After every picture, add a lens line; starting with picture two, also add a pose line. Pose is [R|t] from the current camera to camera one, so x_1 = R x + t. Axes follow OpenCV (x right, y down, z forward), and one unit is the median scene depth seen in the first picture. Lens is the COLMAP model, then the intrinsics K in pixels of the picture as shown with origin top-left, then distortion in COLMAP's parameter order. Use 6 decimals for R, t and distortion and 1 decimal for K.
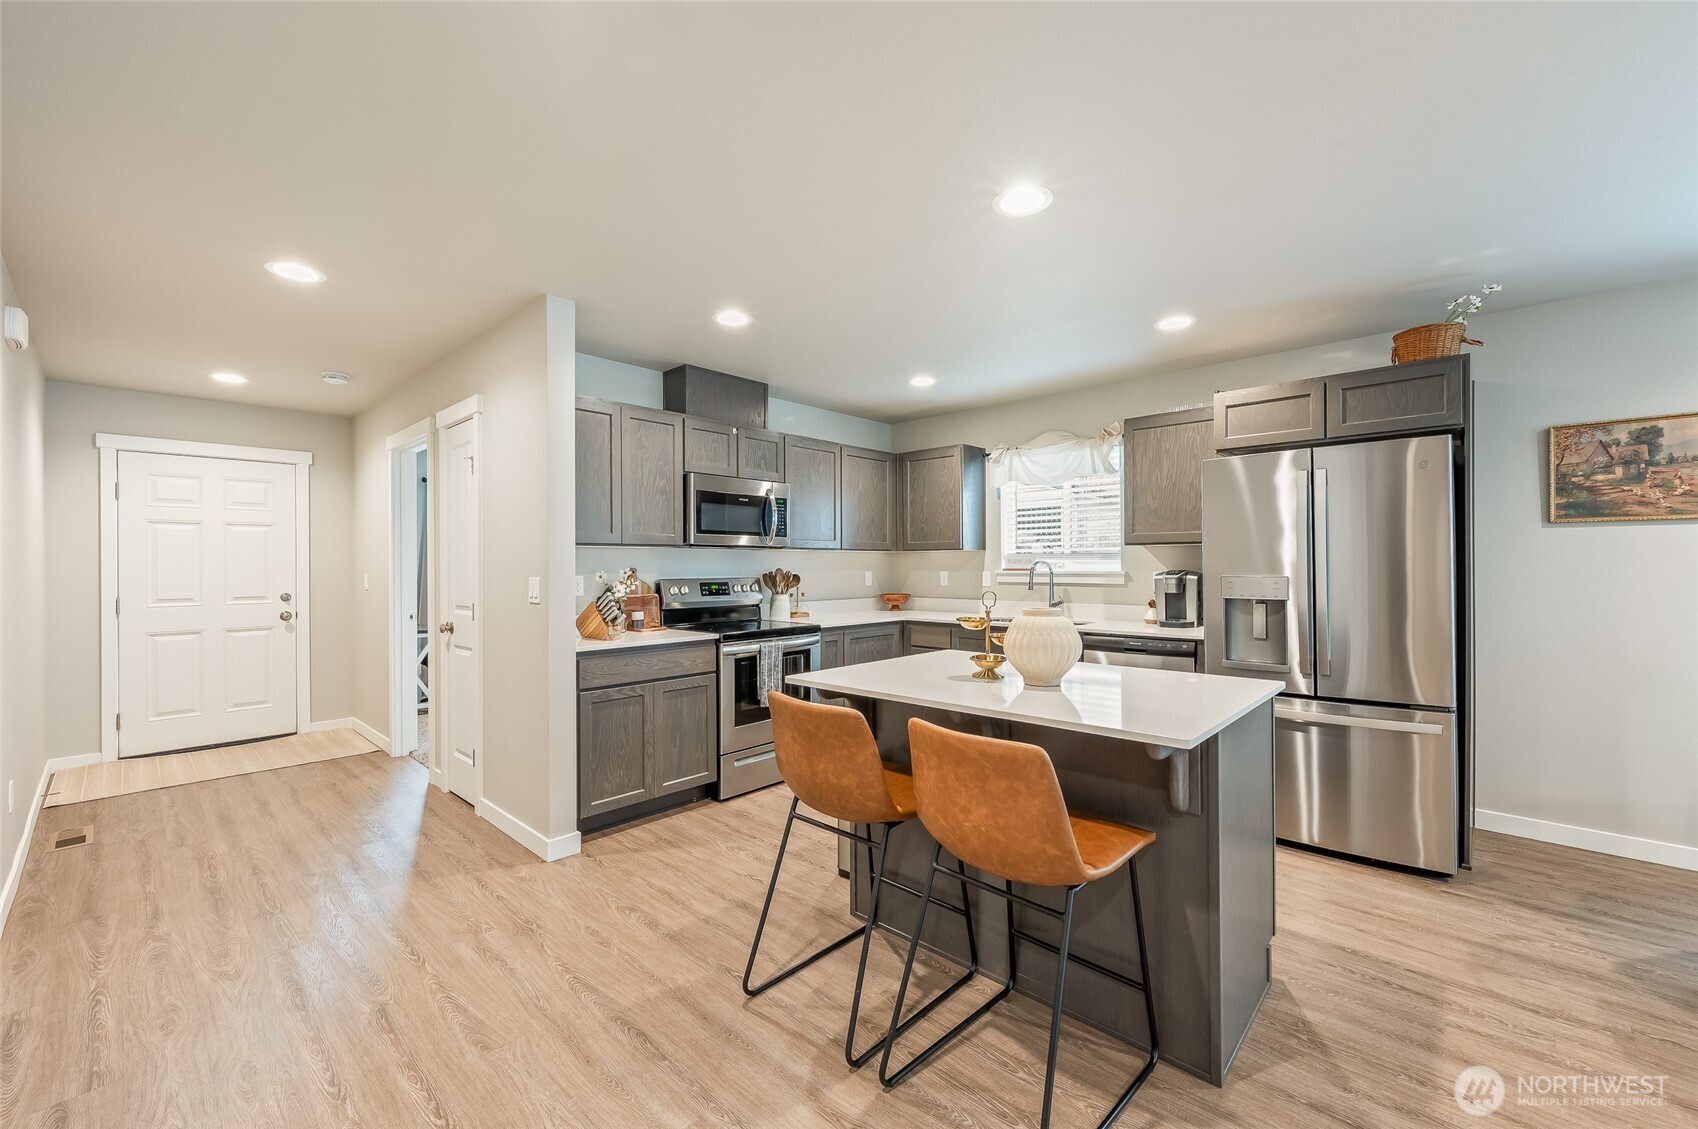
lens RADIAL K [[683.2, 0, 849.0], [0, 683.2, 564.5], [0, 0, 1]] dist [0.001005, -0.000109]
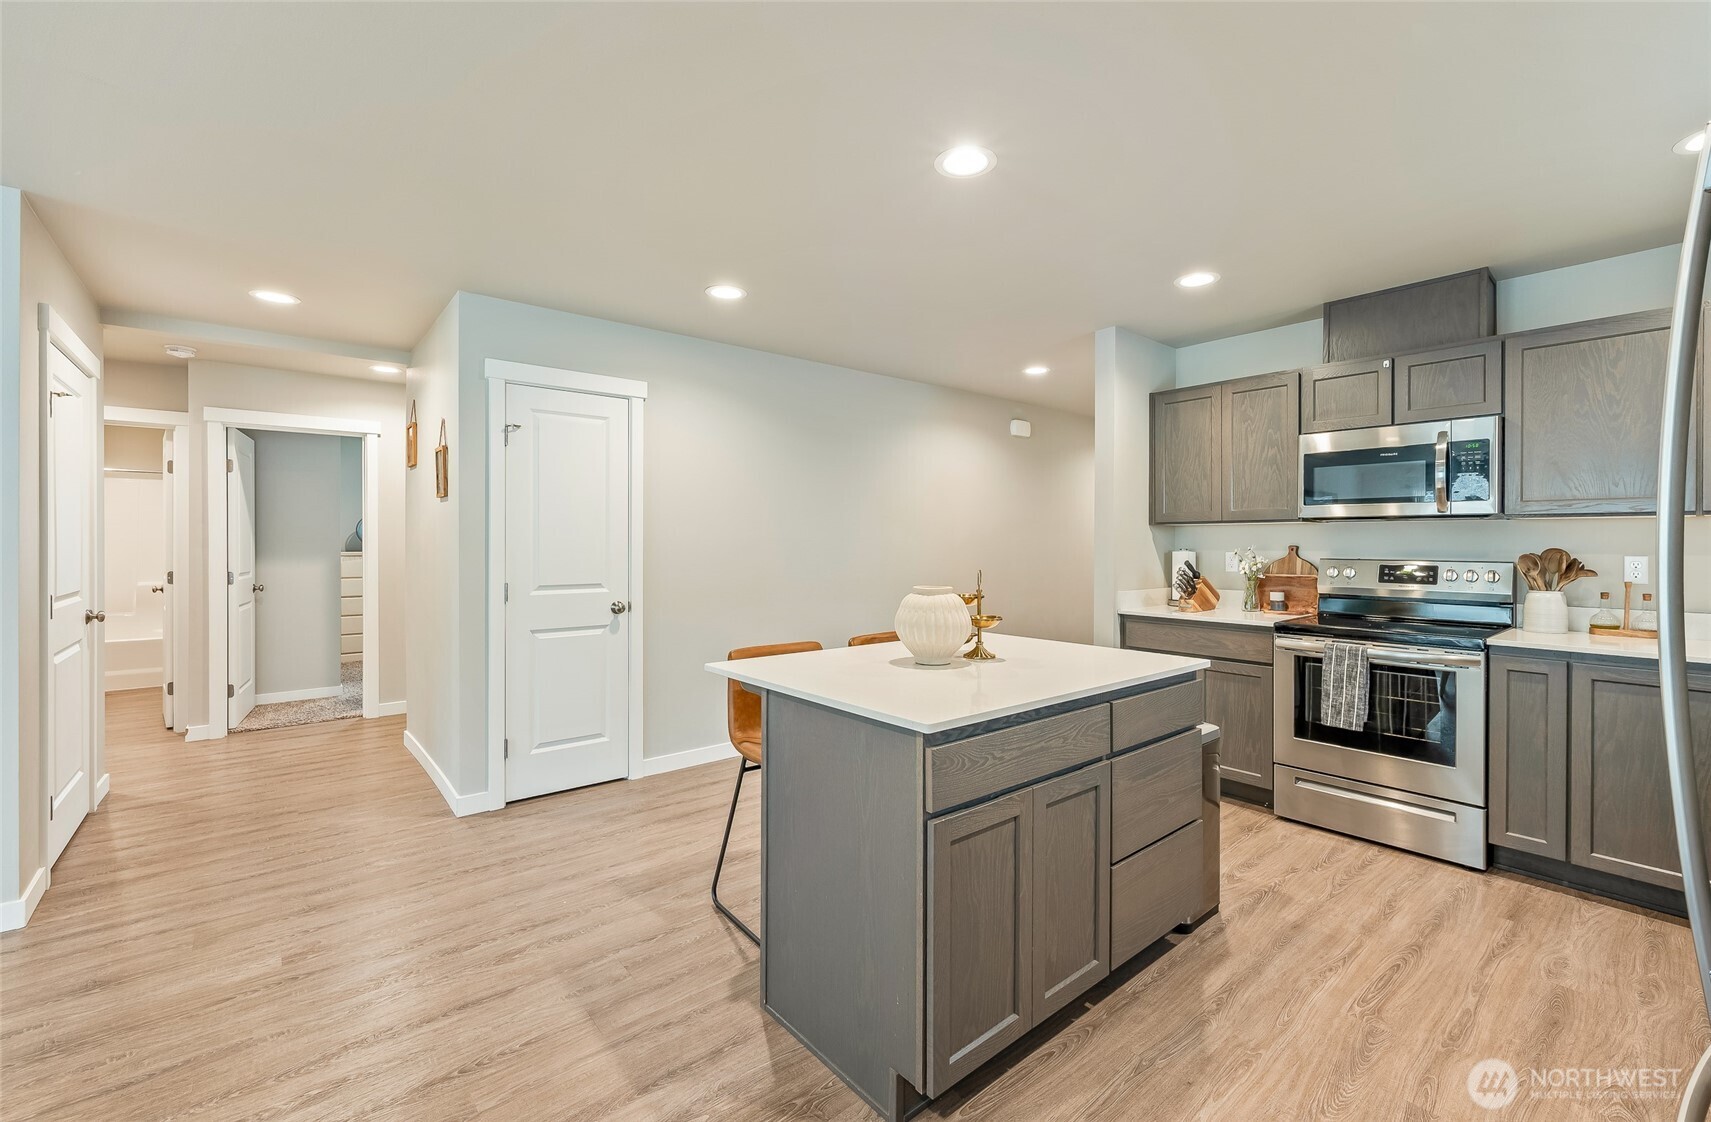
lens RADIAL K [[720.4, 0, 873.6], [0, 720.4, 544.8], [0, 0, 1]] dist [-0.001935, 0.000055]
pose [[-0.115763, 0.005502, -0.993262, 0.707598], [-0.001770, 0.999982, 0.005746, -0.000486], [0.993275, 0.002423, -0.115751, 0.551396]]
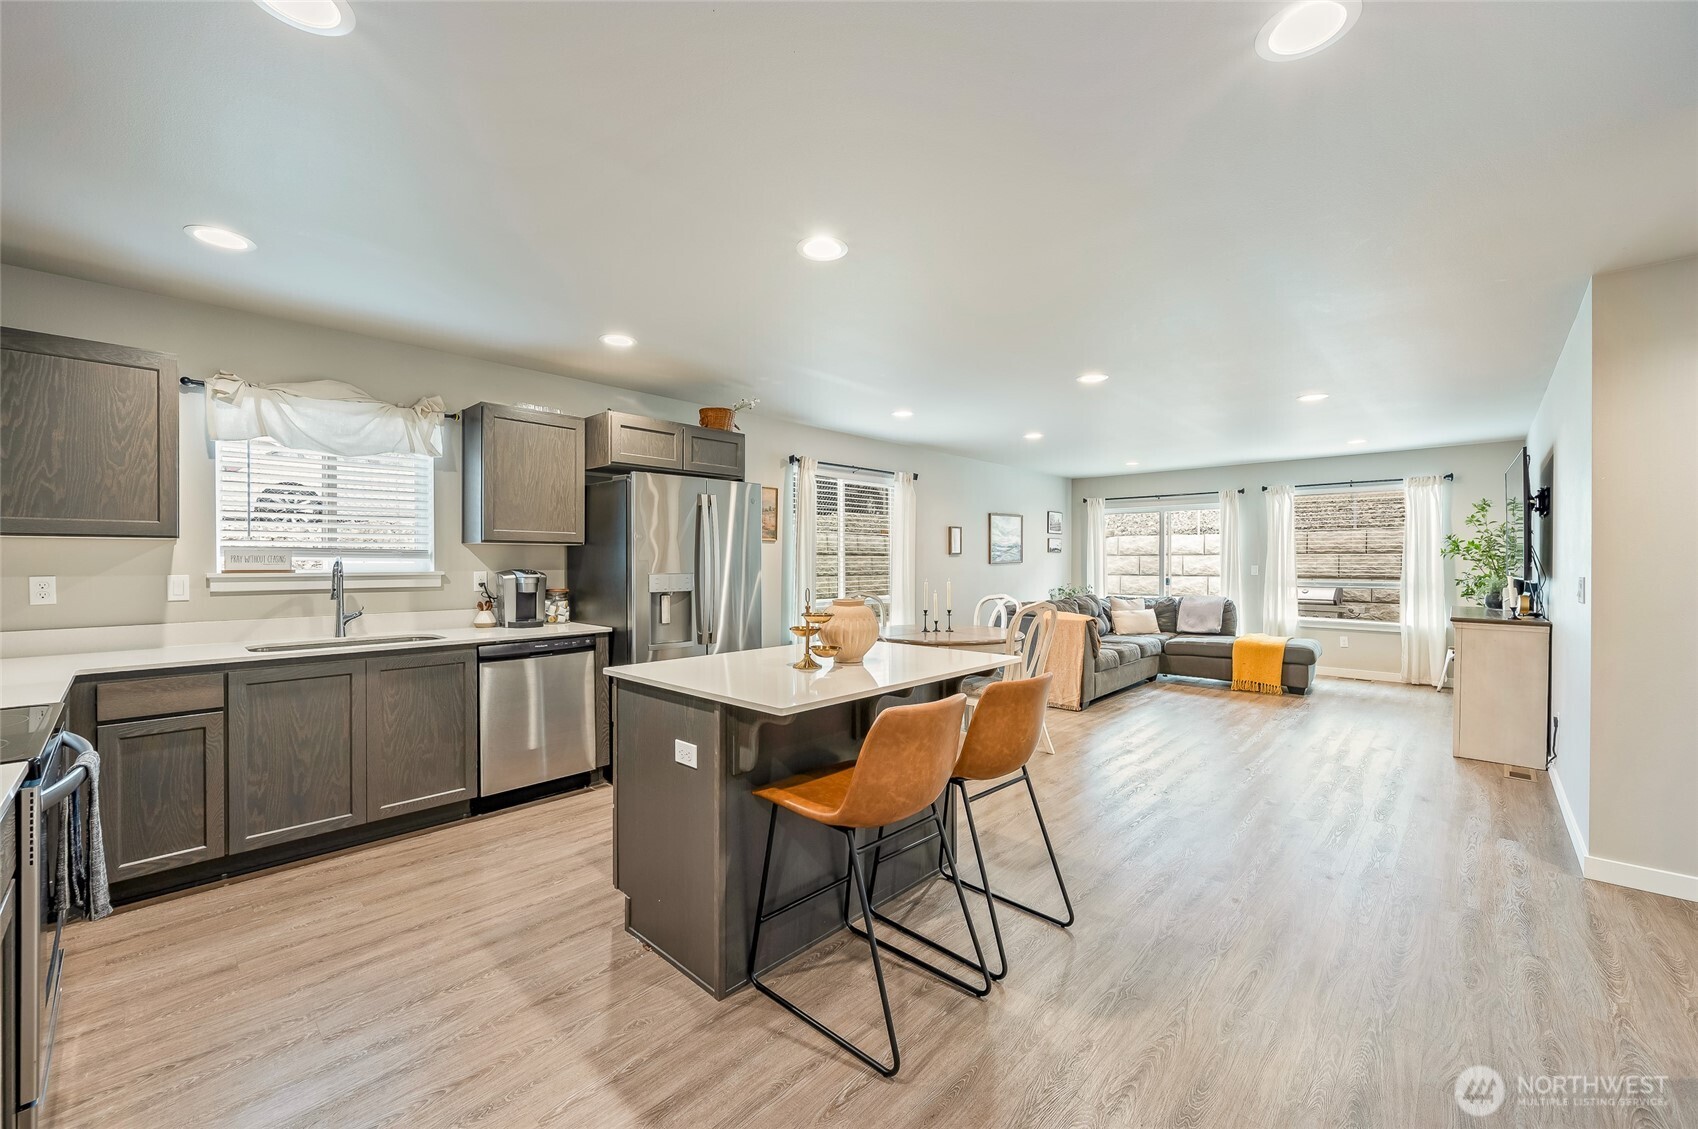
lens RADIAL K [[669.5, 0, 849.0], [0, 669.5, 564.5], [0, 0, 1]] dist [0.000662, 0.000024]
pose [[0.004836, -0.000016, 0.999988, -0.488048], [0.000590, 1.000000, 0.000013, 0.001496], [-0.999988, 0.000590, 0.004836, 0.528759]]
